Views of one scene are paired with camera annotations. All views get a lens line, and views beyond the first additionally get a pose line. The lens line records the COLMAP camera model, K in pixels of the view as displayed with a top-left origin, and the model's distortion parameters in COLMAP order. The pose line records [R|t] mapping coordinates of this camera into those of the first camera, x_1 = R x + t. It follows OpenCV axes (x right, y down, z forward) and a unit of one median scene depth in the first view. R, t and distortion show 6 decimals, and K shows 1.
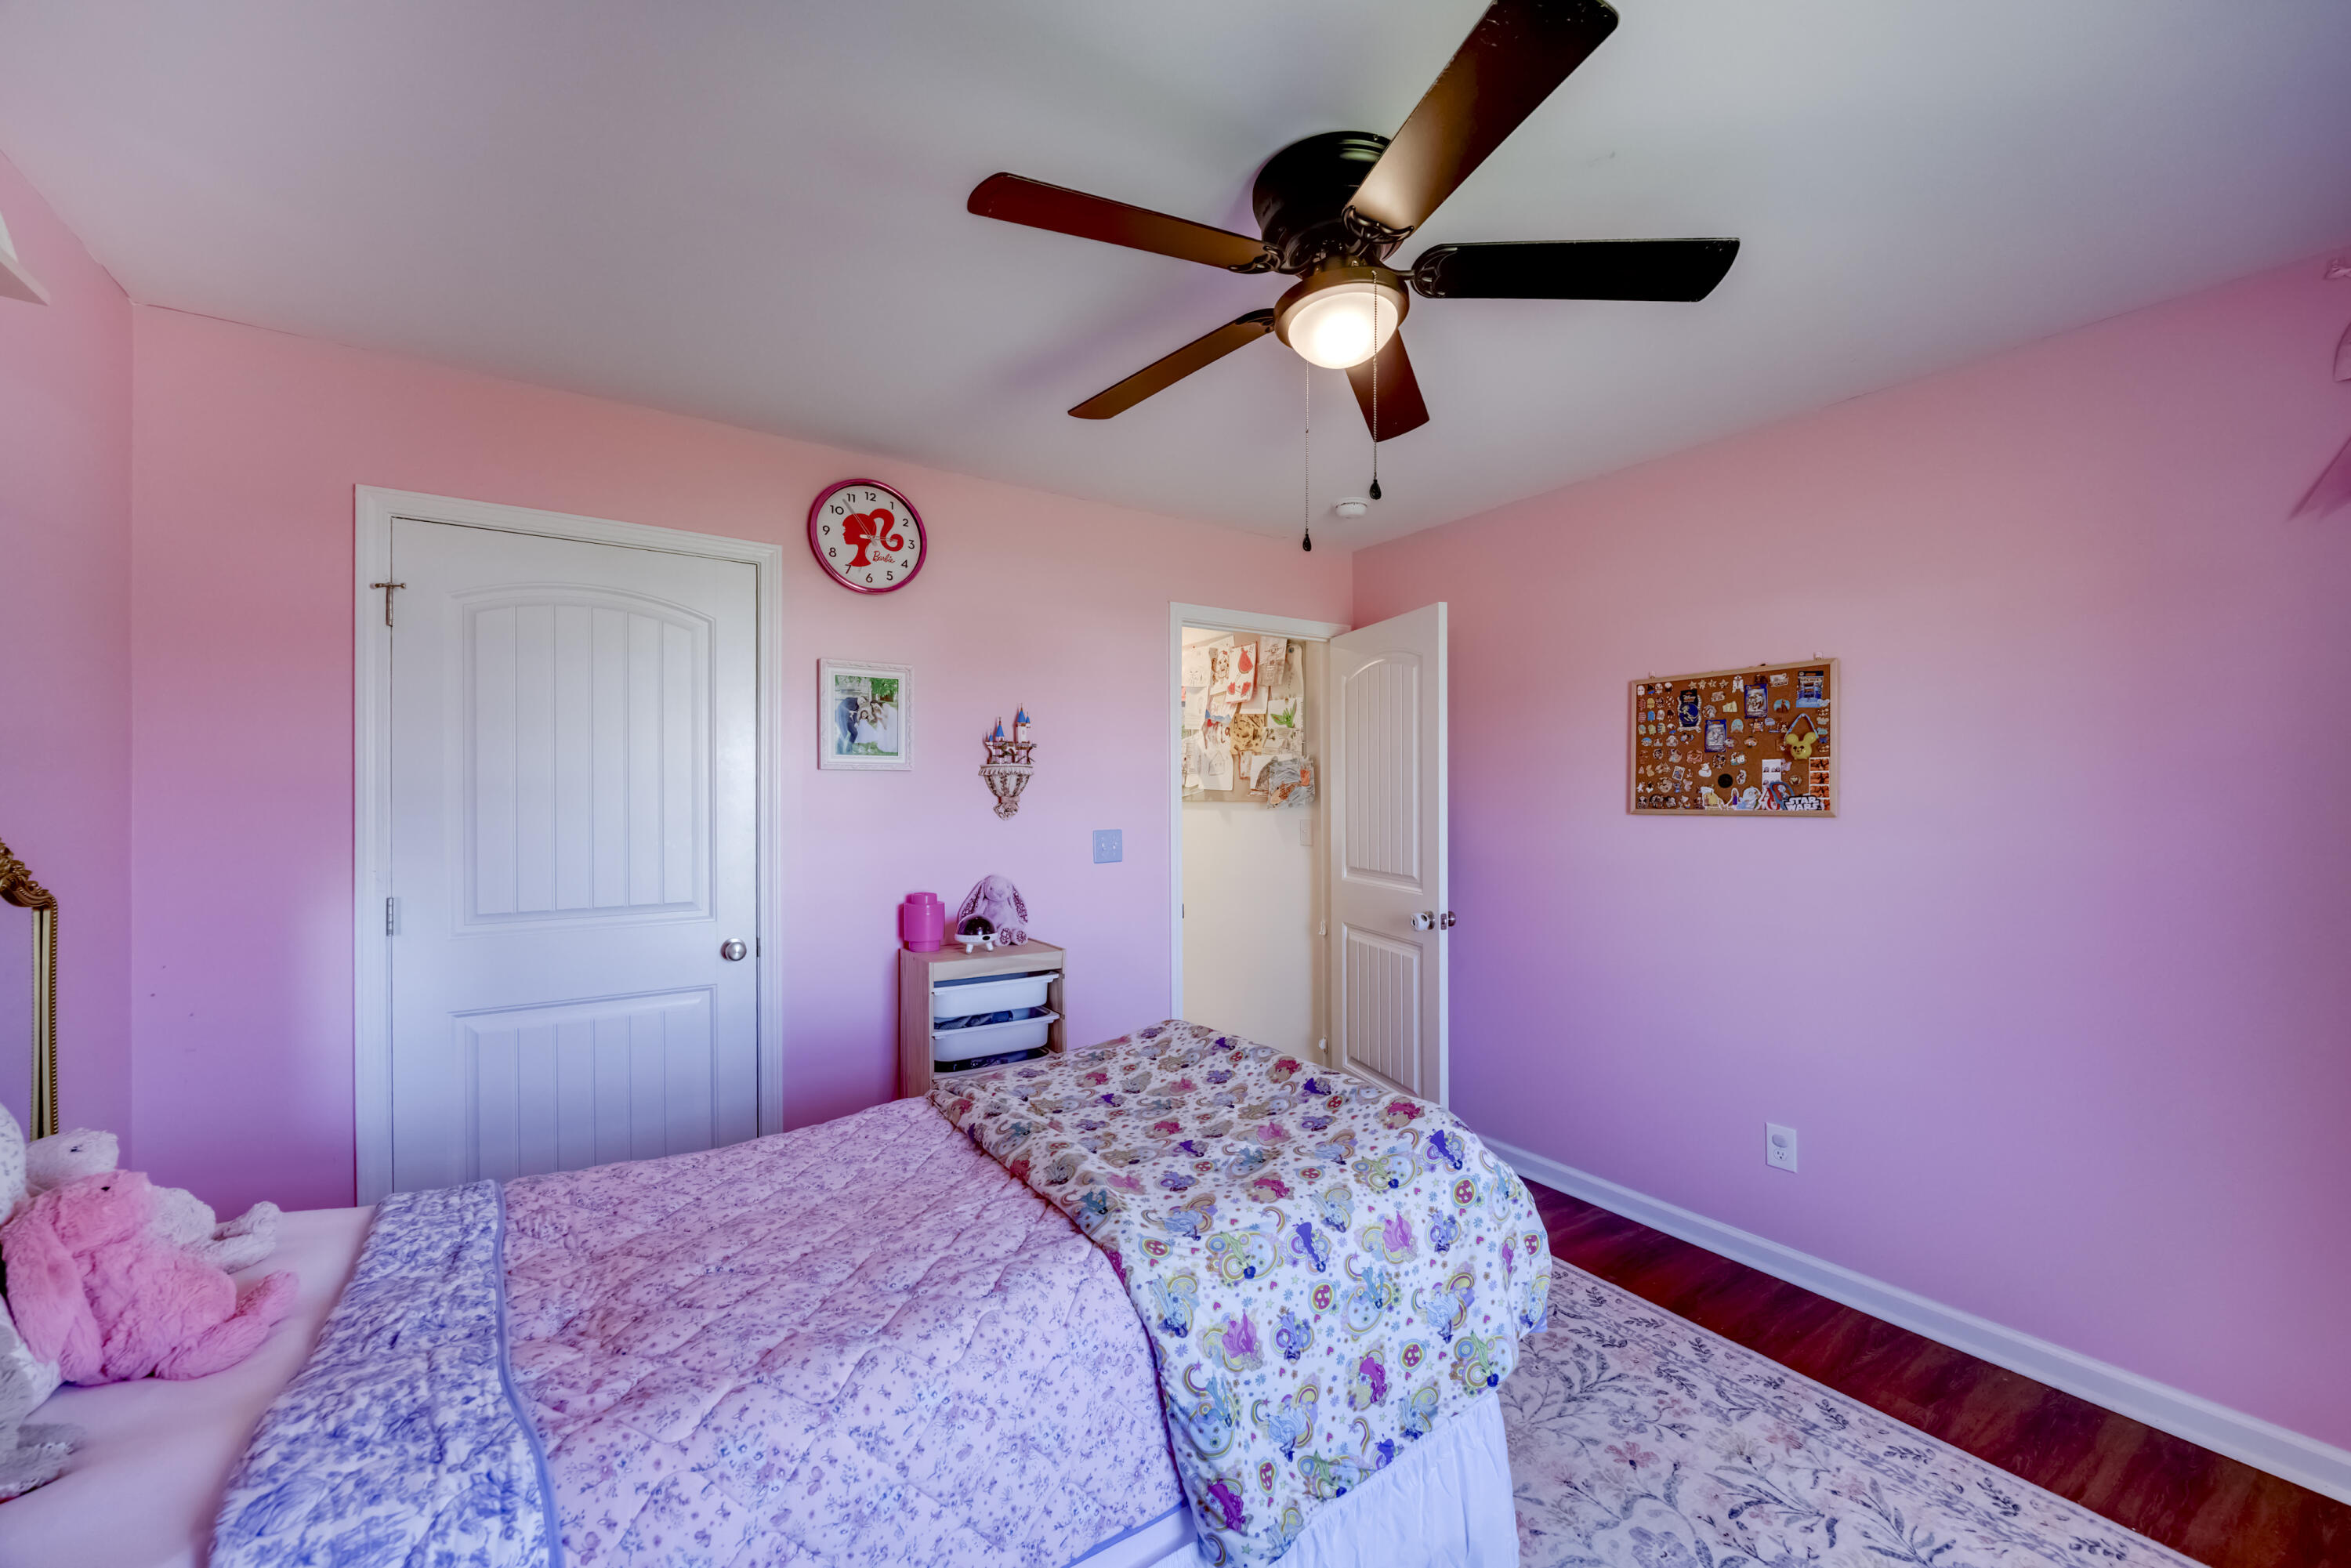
lens RADIAL K [[897.1, 0, 1188.0], [0, 897.1, 794.8], [0, 0, 1]] dist [0.000649, 0.000019]
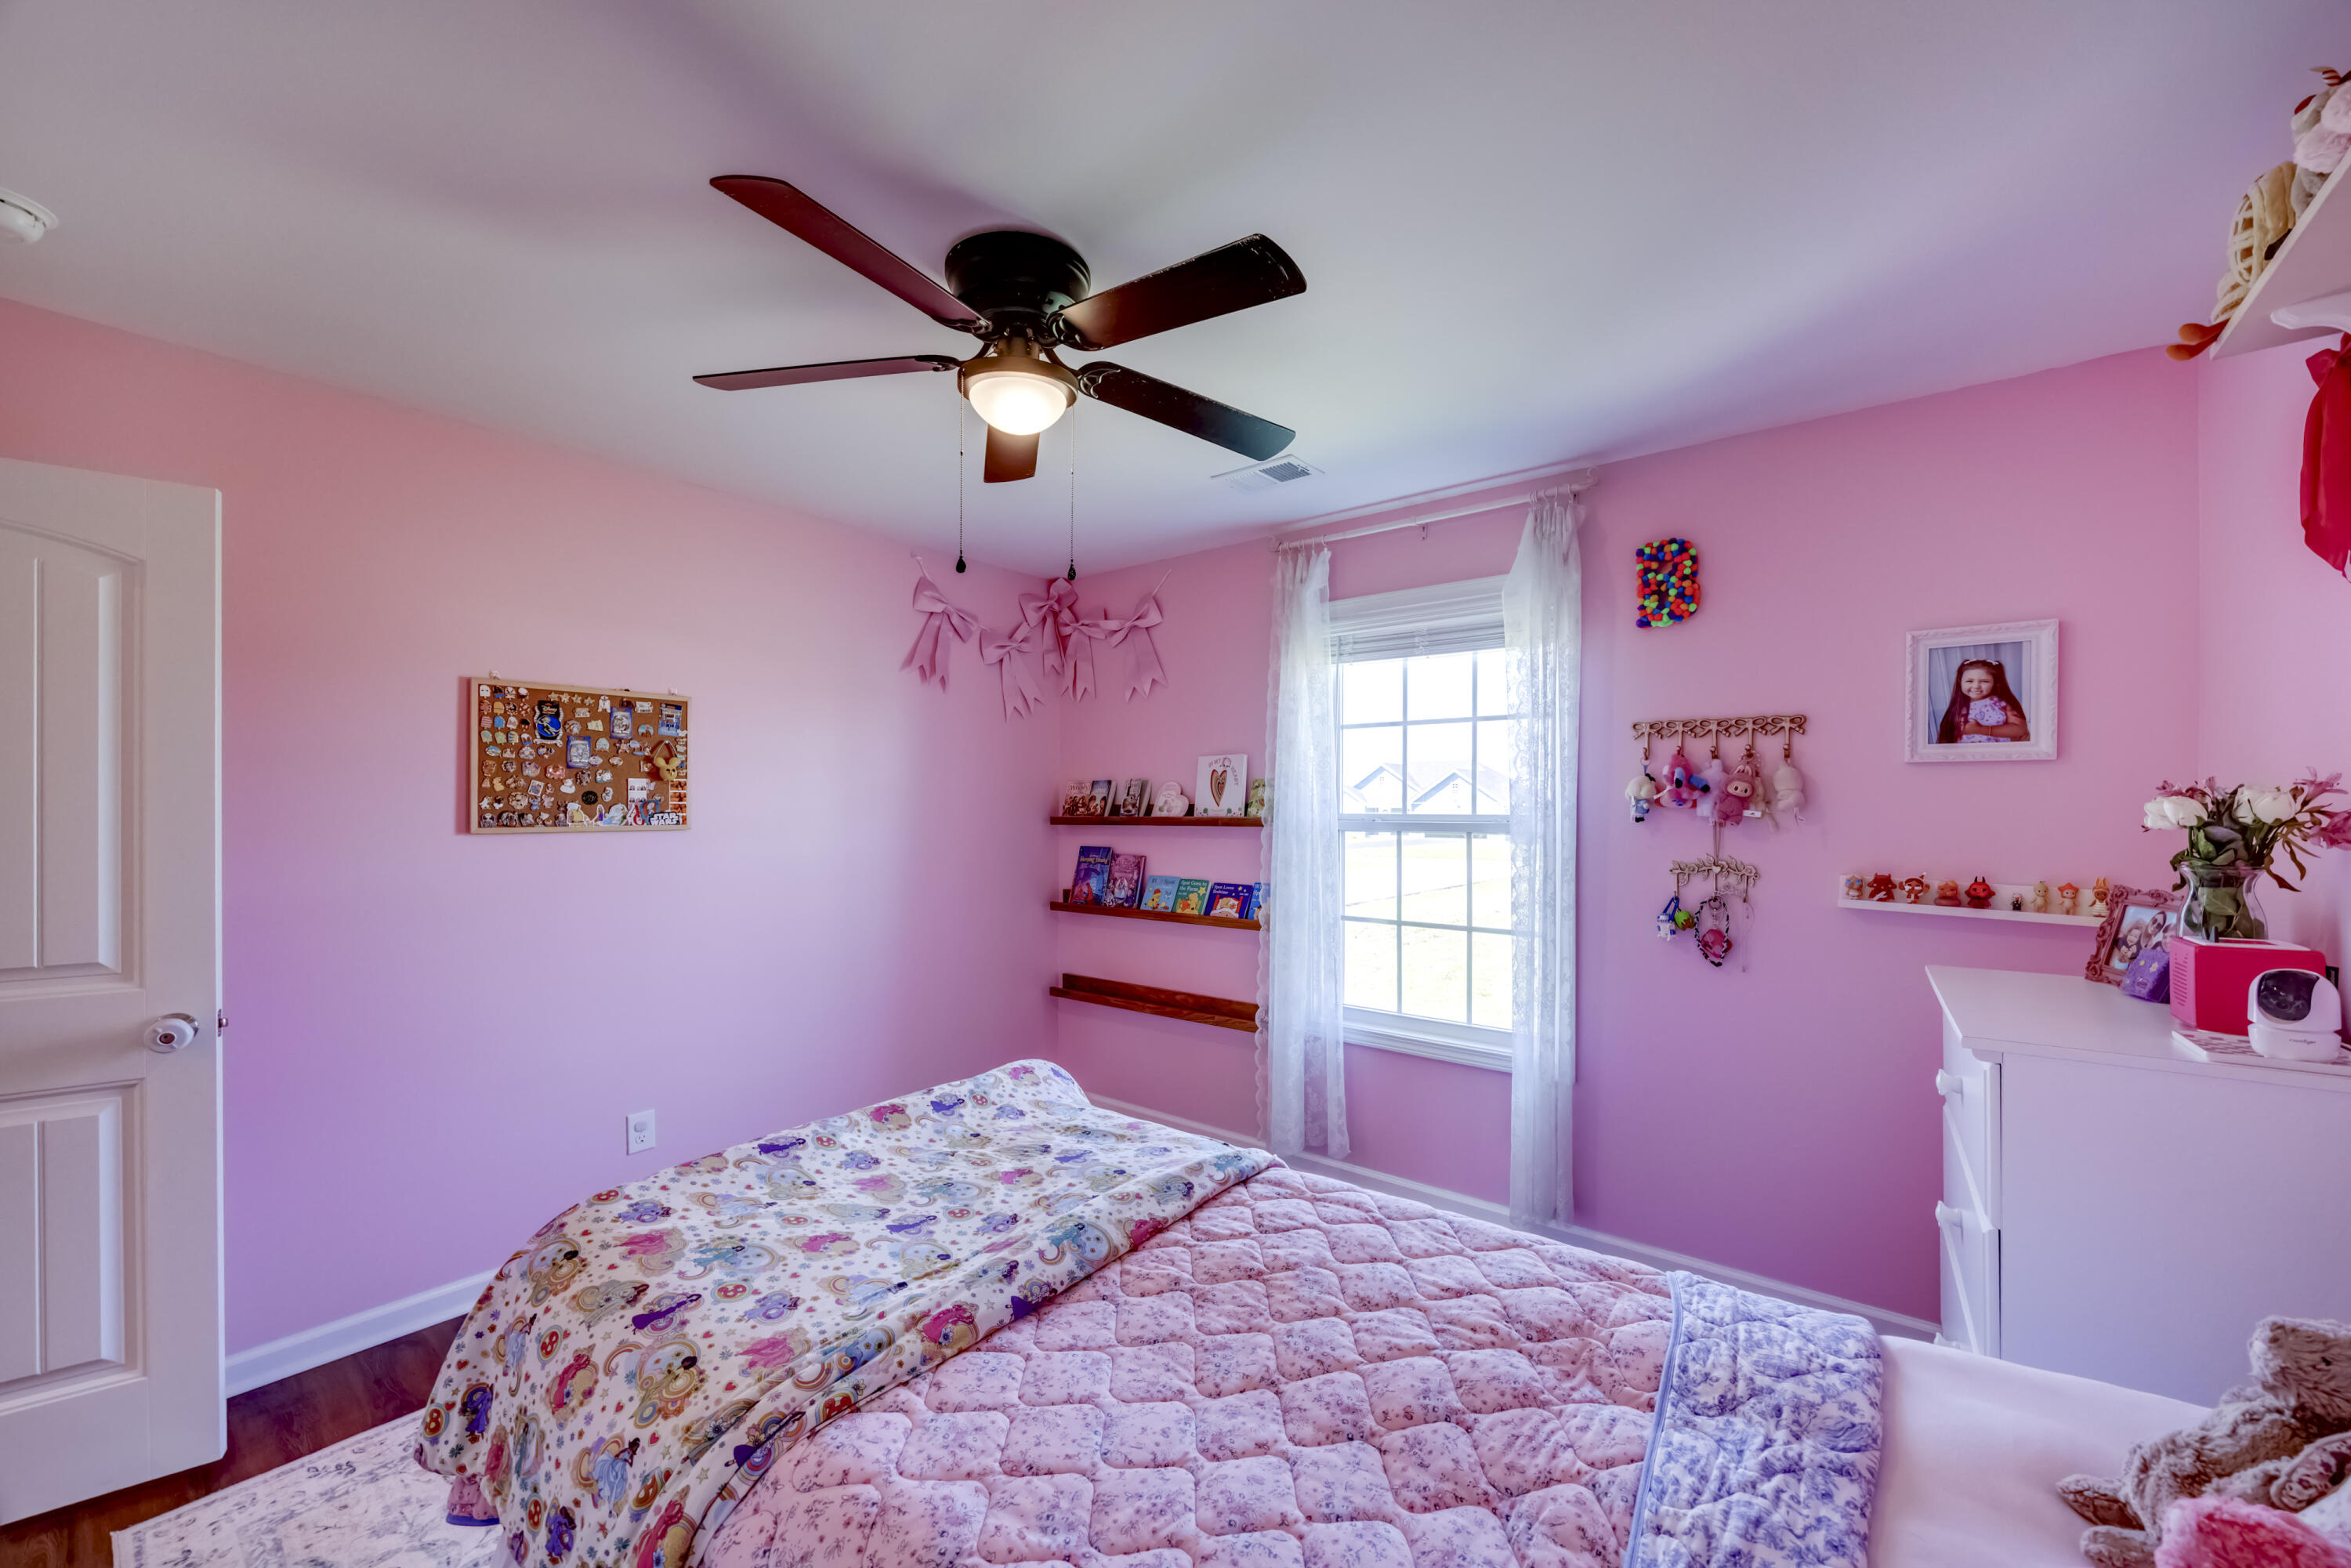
lens RADIAL K [[897.1, 0, 1188.1], [0, 897.1, 800.1], [0, 0, 1]] dist [0.000649, 0.000019]
pose [[-0.294581, 0.010168, 0.955572, -0.574585], [0.000226, 0.999944, -0.010571, -0.001846], [-0.955626, -0.002898, -0.294567, 0.663350]]
